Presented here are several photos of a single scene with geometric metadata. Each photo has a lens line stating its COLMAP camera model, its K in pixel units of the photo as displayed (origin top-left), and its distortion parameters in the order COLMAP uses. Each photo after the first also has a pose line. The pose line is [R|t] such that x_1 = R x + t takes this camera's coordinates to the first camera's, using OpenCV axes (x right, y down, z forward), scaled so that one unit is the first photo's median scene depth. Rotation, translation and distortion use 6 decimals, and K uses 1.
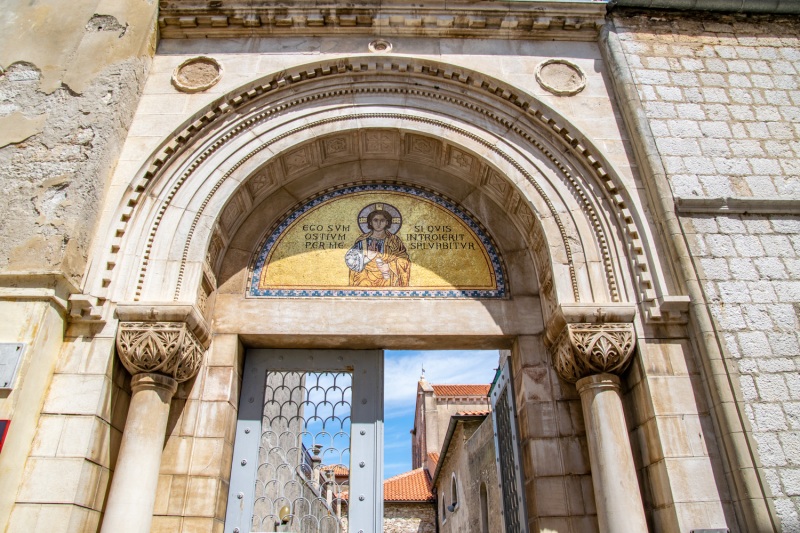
lens RADIAL K [[578.6, 0, 400.0], [0, 578.6, 266.5], [0, 0, 1]] dist [-0.092931, -0.000289]
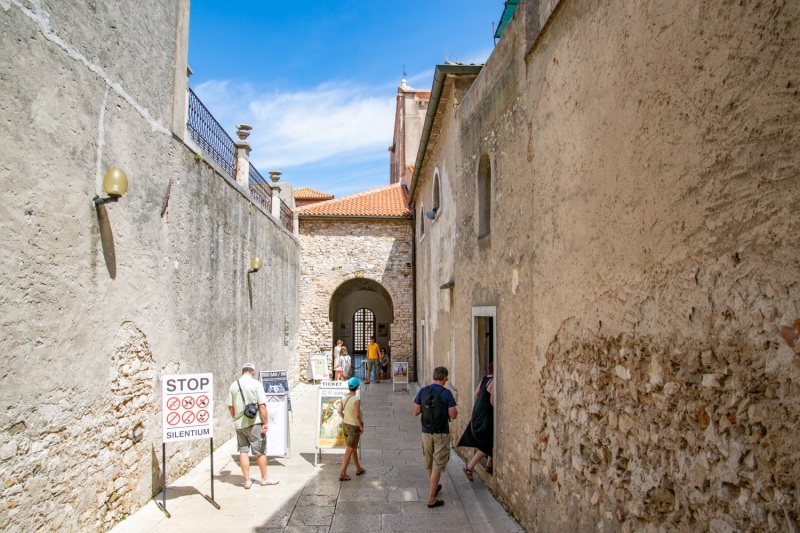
lens RADIAL K [[578.6, 0, 400.0], [0, 578.6, 266.5], [0, 0, 1]] dist [-0.092931, -0.000289]
pose [[0.999557, 0.013000, 0.026780, 0.022541], [-0.023144, 0.905152, 0.424457, 0.124810], [-0.018722, -0.424888, 0.905052, 0.217359]]
